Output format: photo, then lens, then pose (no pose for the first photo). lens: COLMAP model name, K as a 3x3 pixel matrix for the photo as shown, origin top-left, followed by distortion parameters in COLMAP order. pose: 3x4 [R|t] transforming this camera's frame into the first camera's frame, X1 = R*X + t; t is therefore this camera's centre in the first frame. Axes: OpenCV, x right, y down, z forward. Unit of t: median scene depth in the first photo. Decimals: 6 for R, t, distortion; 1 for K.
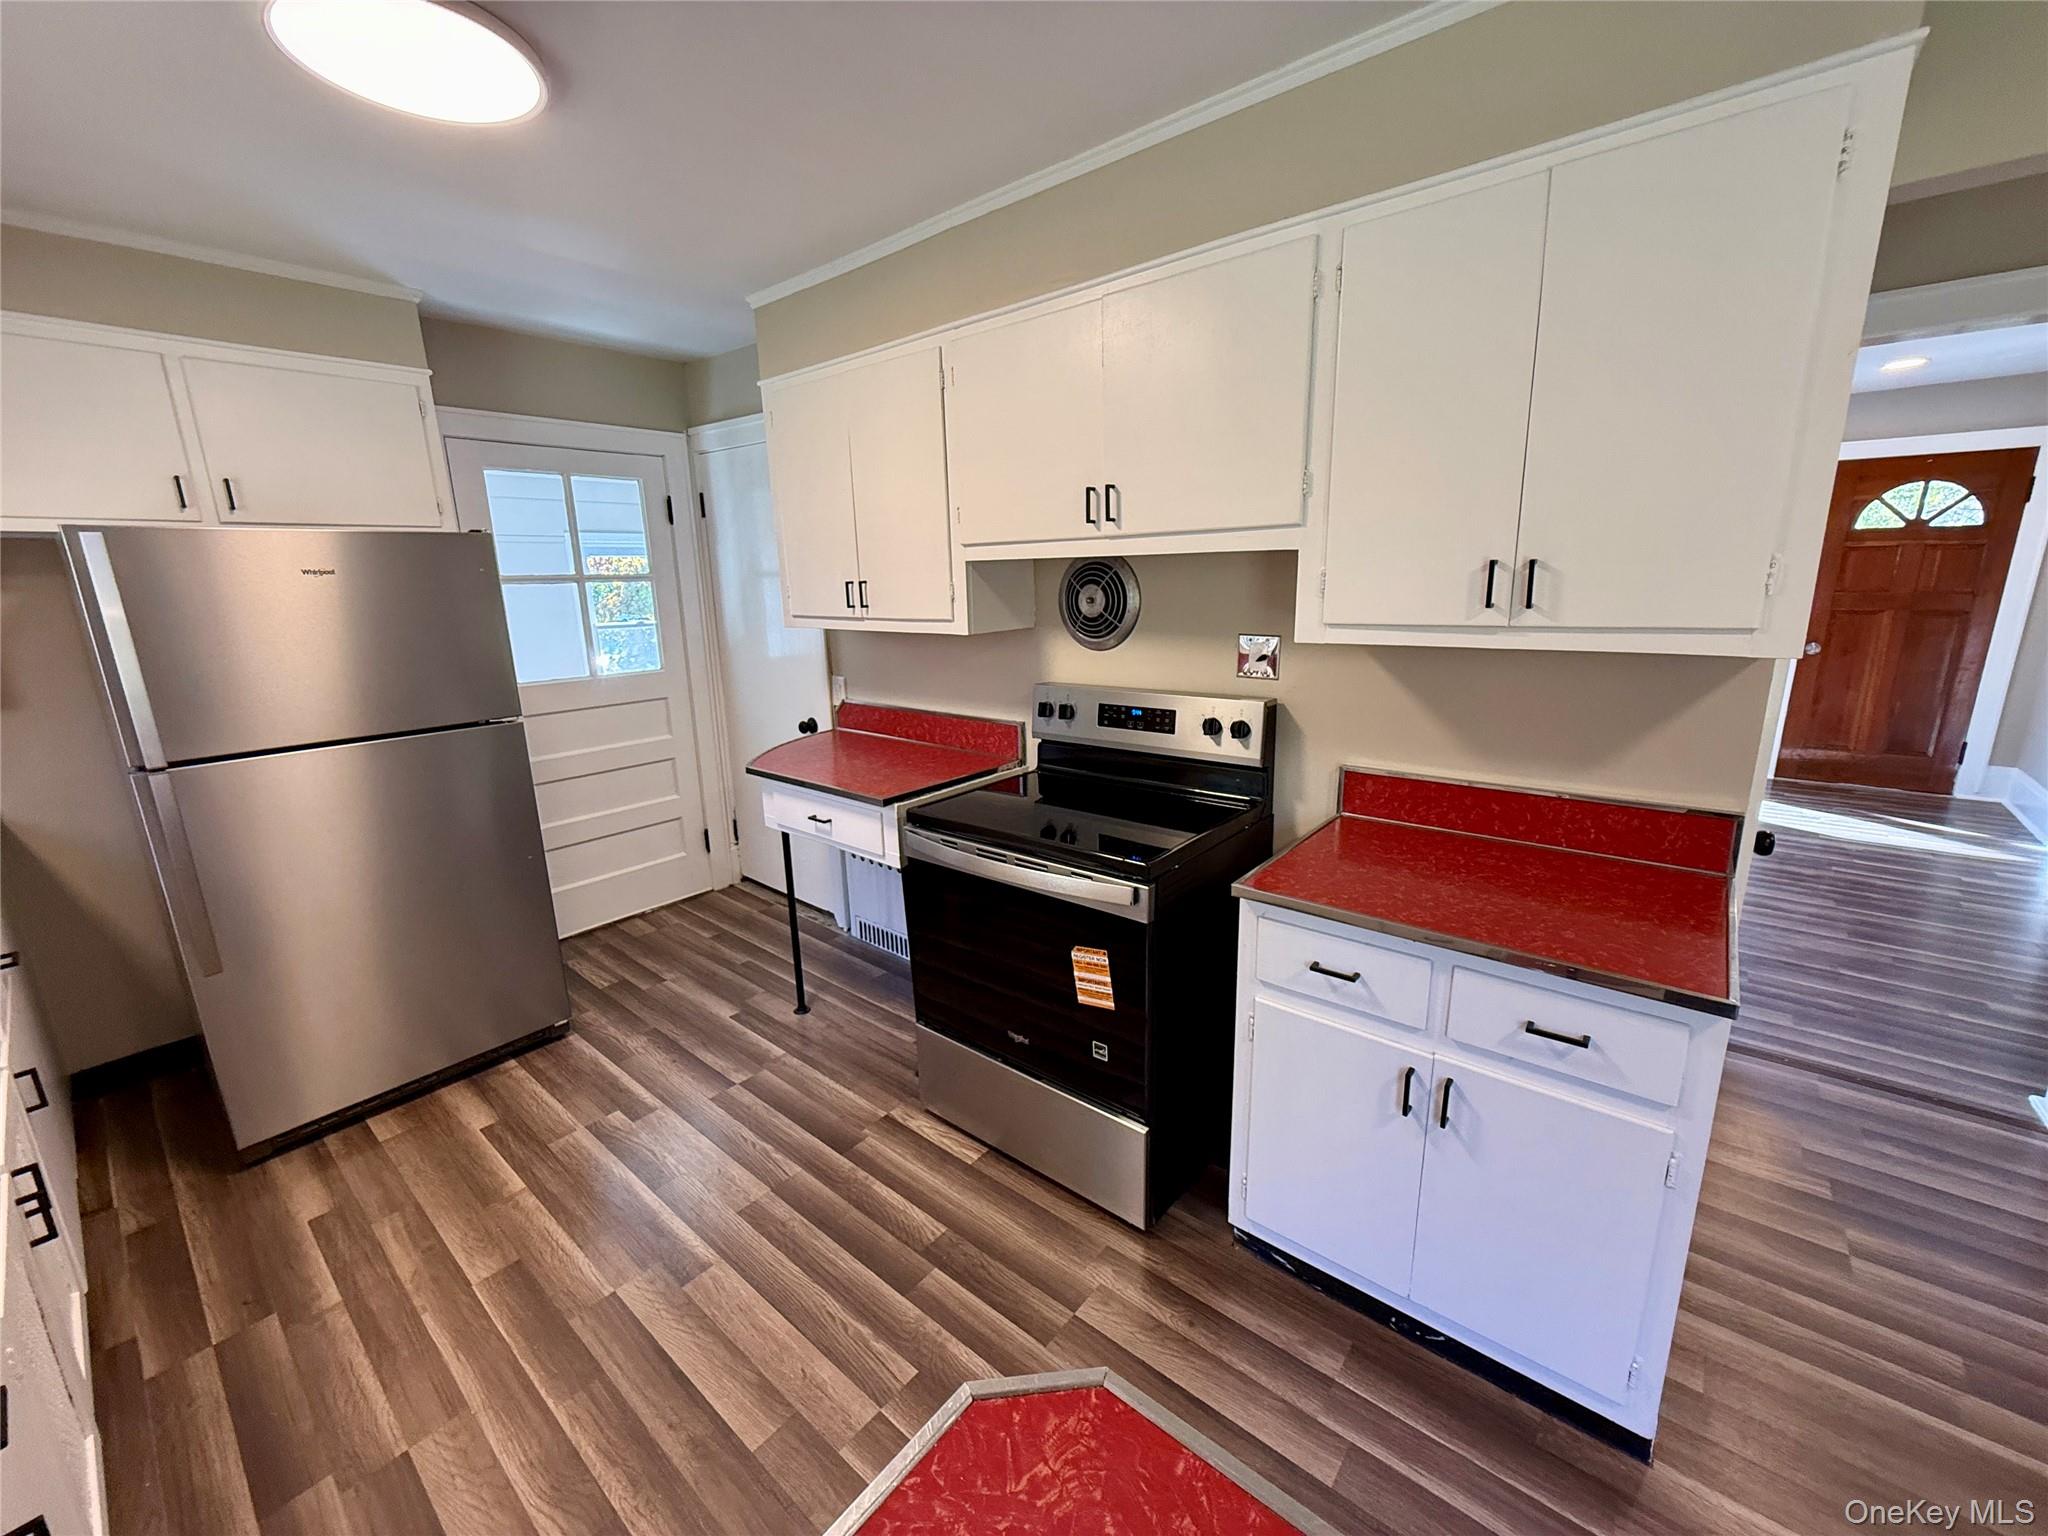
lens RADIAL K [[813.1, 0, 1024.0], [0, 813.1, 768.0], [0, 0, 1]] dist [0.002449, 0.000116]
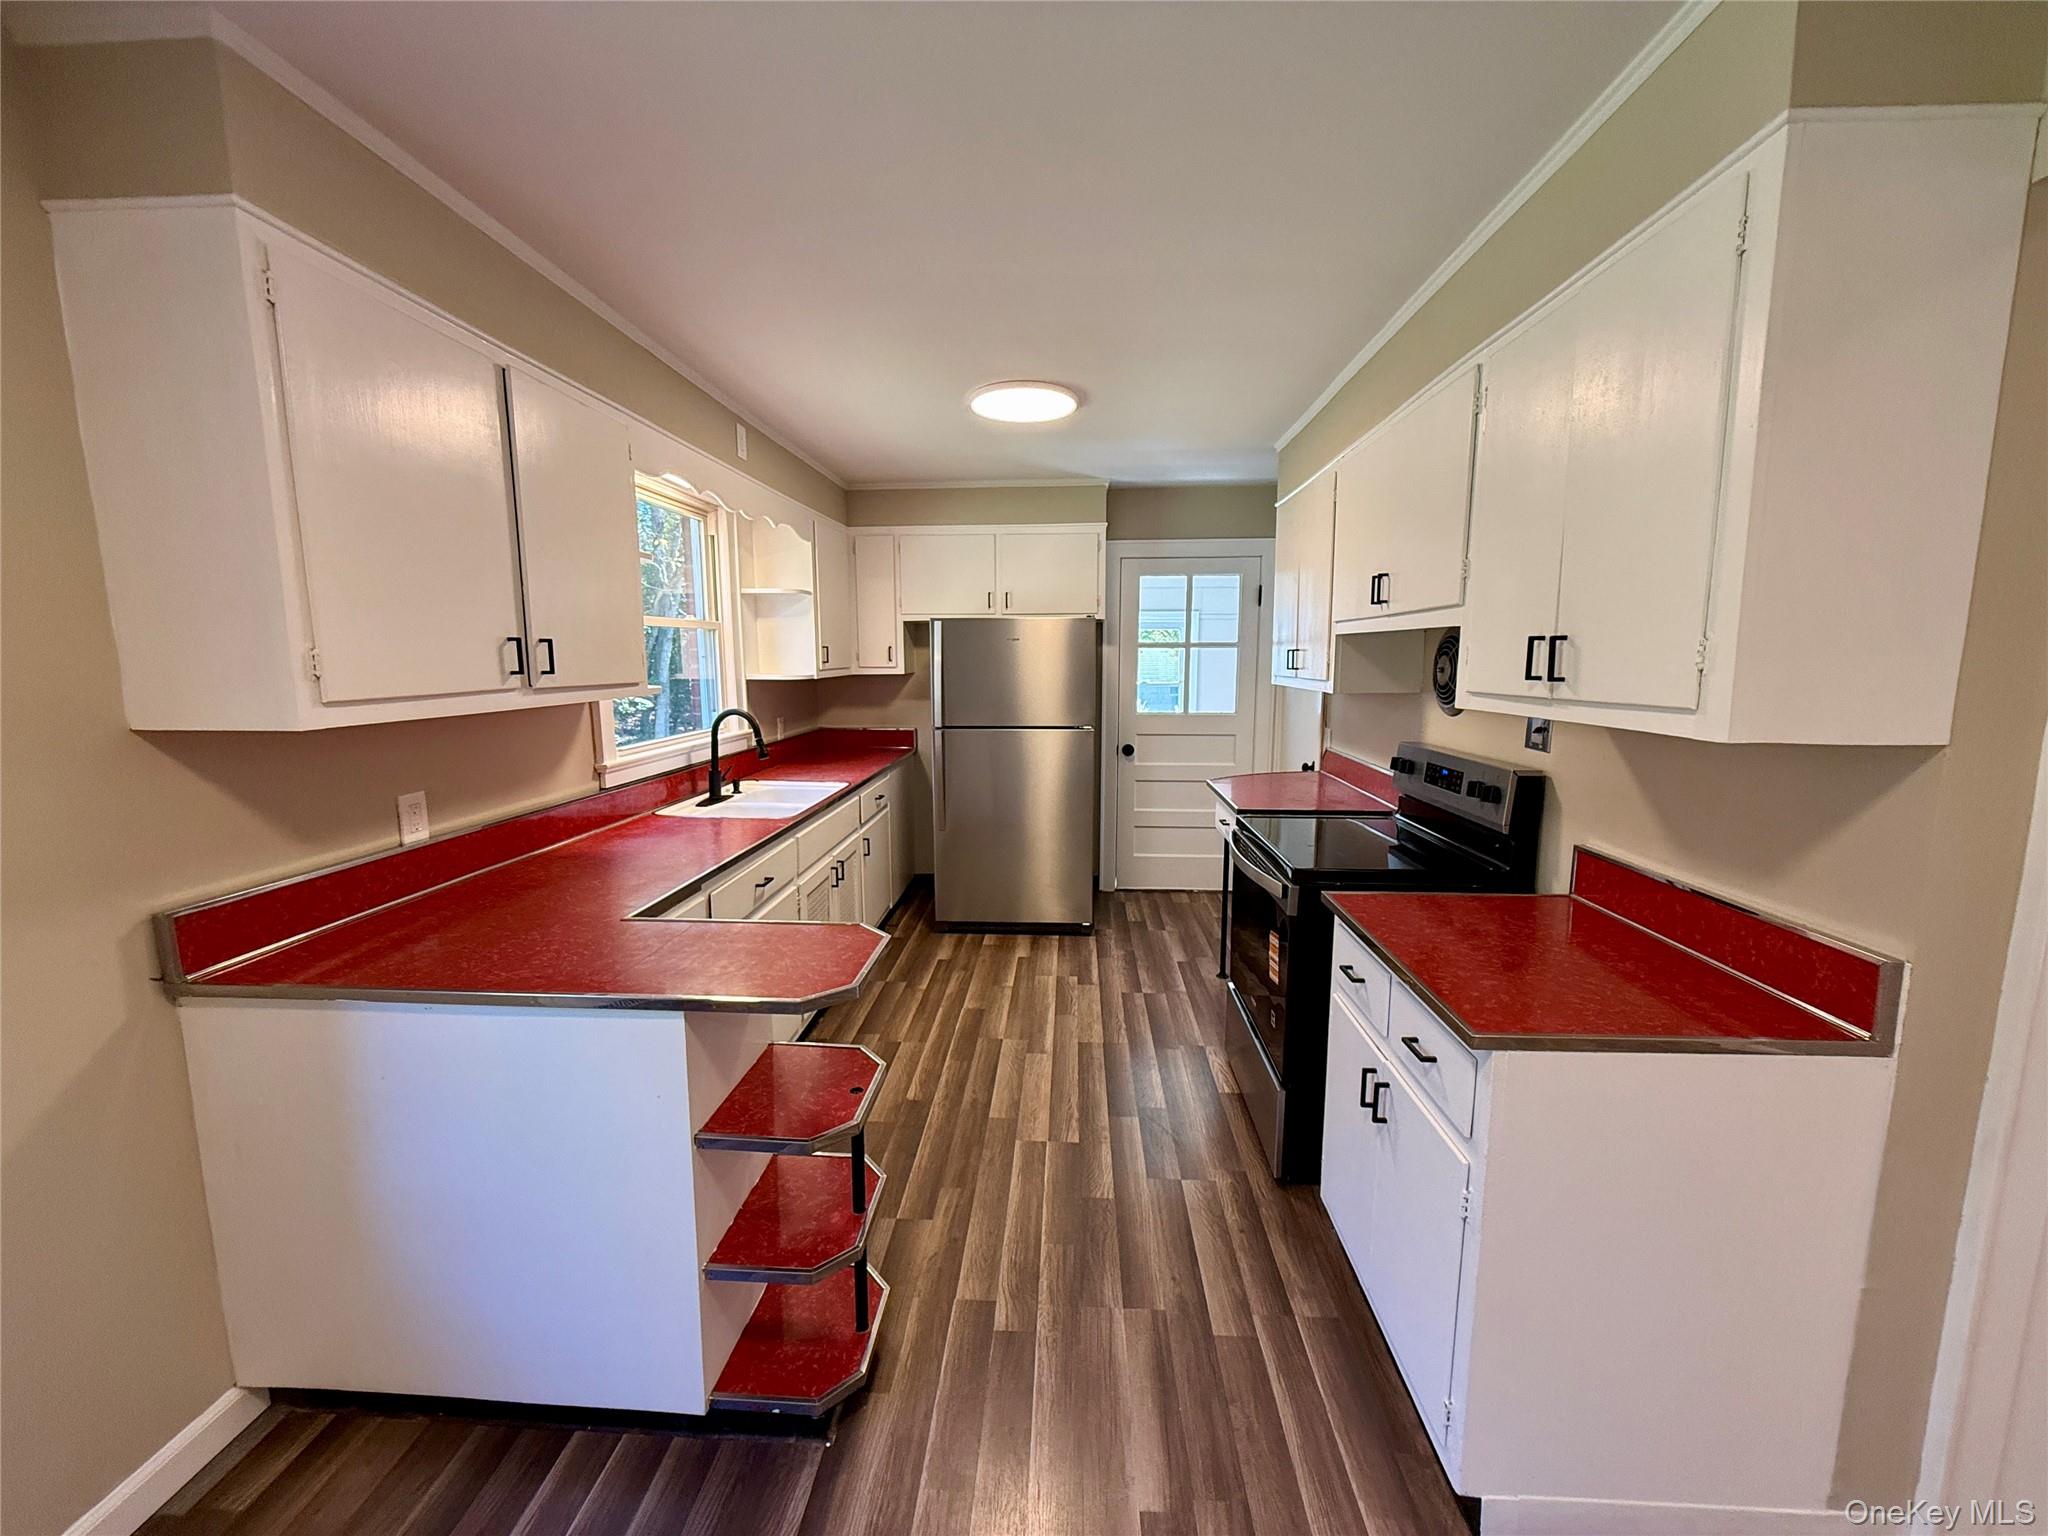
lens RADIAL K [[813.1, 0, 1024.0], [0, 813.1, 768.0], [0, 0, 1]] dist [0.002449, 0.000116]
pose [[0.592261, 0.133953, -0.794534, 0.736509], [-0.198356, 0.979976, 0.017359, 0.020900], [0.780950, 0.147320, 0.606972, -0.108007]]
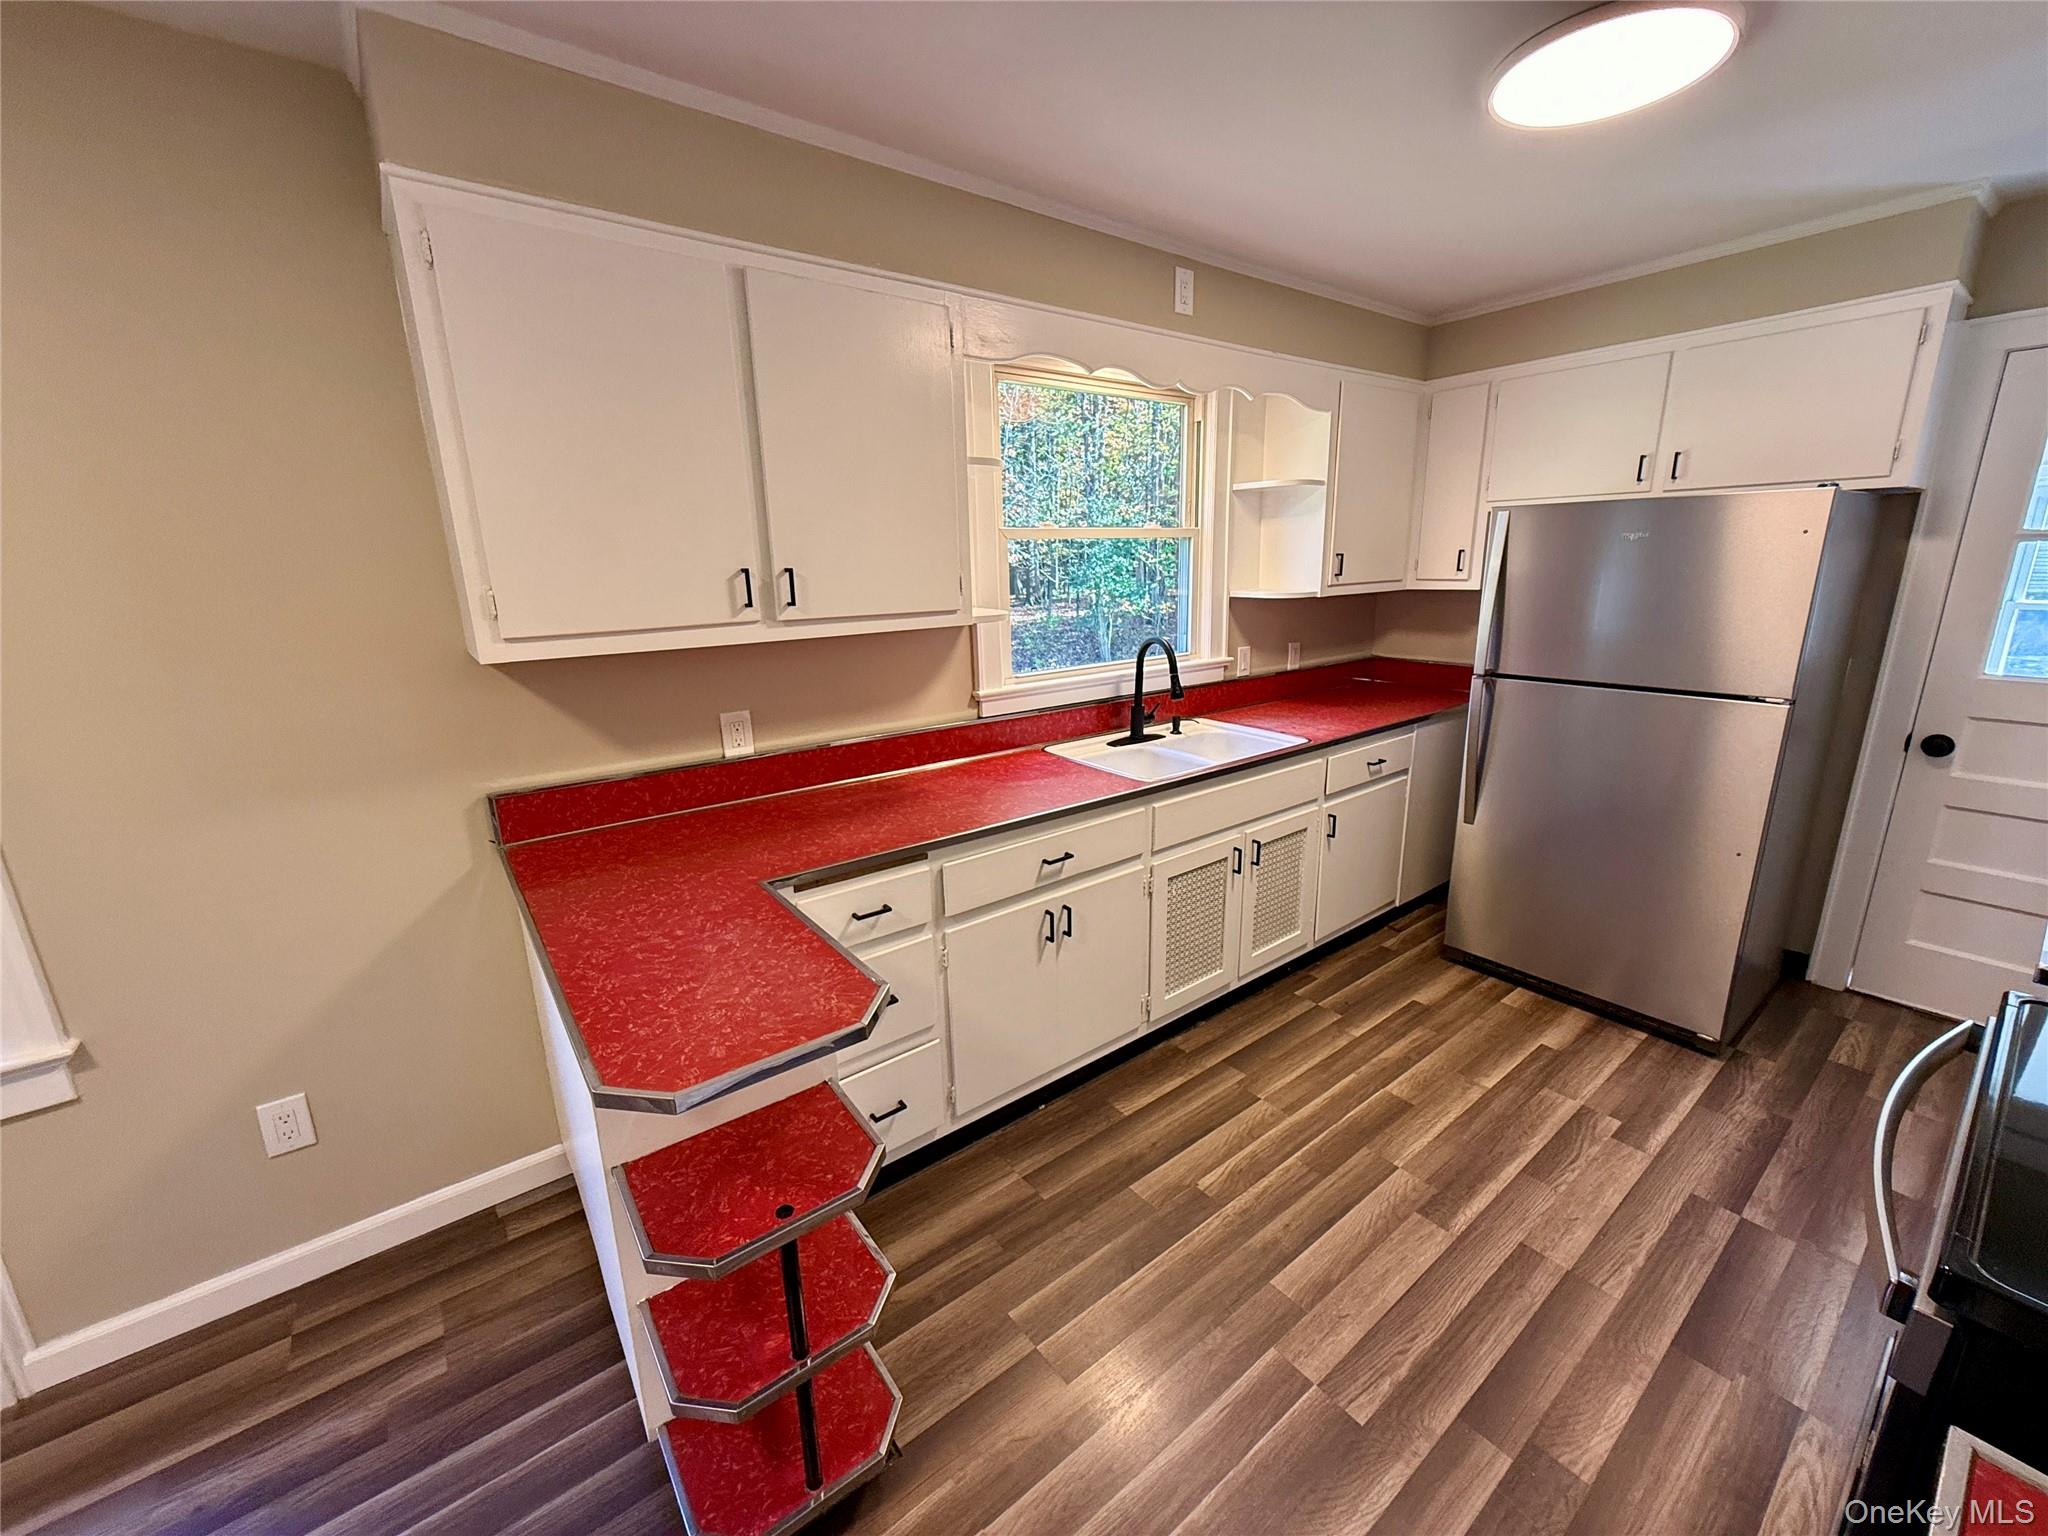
lens RADIAL K [[809.4, 0, 1031.3], [0, 809.4, 769.4], [0, 0, 1]] dist [0.000960, -0.000046]
pose [[-0.218186, 0.272597, -0.937062, 0.470832], [-0.200596, 0.927166, 0.316425, -0.128518], [0.955069, 0.257011, -0.147613, 0.450177]]
